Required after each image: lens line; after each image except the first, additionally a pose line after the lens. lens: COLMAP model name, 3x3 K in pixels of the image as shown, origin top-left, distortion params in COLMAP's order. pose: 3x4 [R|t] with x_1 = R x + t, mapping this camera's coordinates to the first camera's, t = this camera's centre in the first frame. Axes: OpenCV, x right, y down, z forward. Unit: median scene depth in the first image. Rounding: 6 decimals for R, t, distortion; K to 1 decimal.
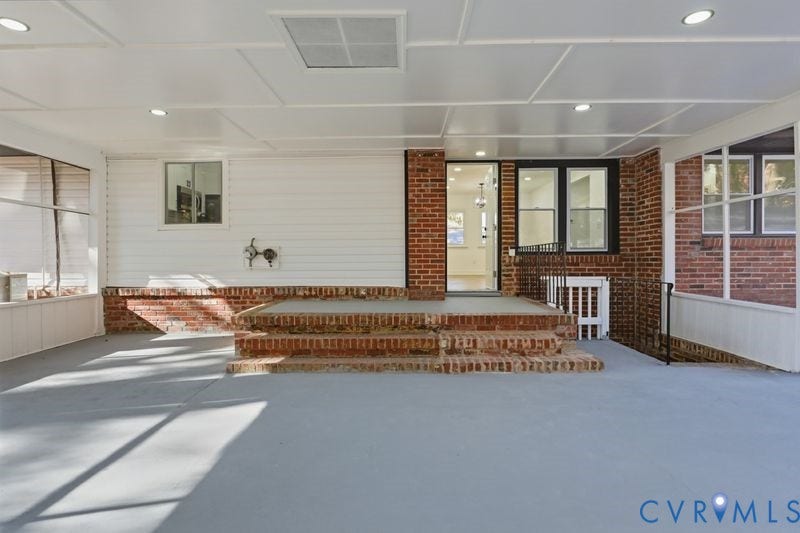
lens RADIAL K [[424.4, 0, 400.6], [0, 424.4, 256.4], [0, 0, 1]] dist [-0.021283, 0.000528]
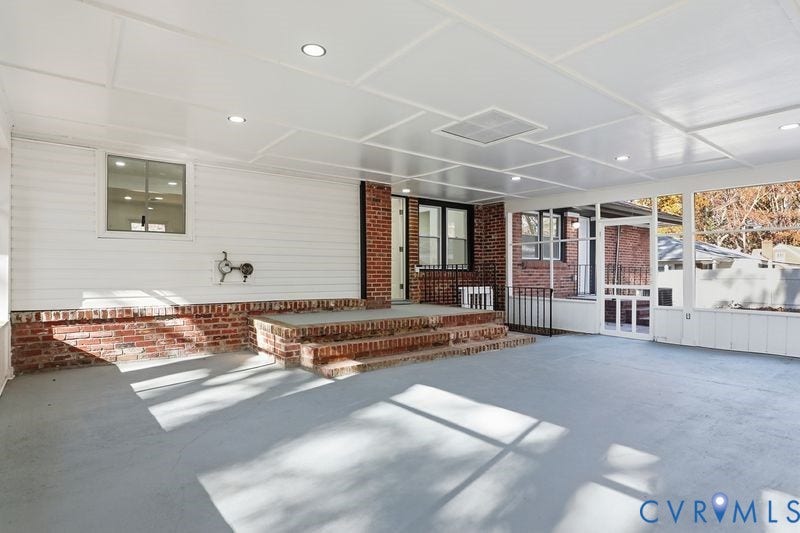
lens RADIAL K [[427.3, 0, 401.1], [0, 427.3, 267.0], [0, 0, 1]] dist [-0.020503, 0.003420]
pose [[0.786700, 0.013947, 0.617179, -0.629777], [-0.006304, 0.999874, -0.014560, 0.002308], [-0.617304, 0.007564, 0.786688, 0.010476]]
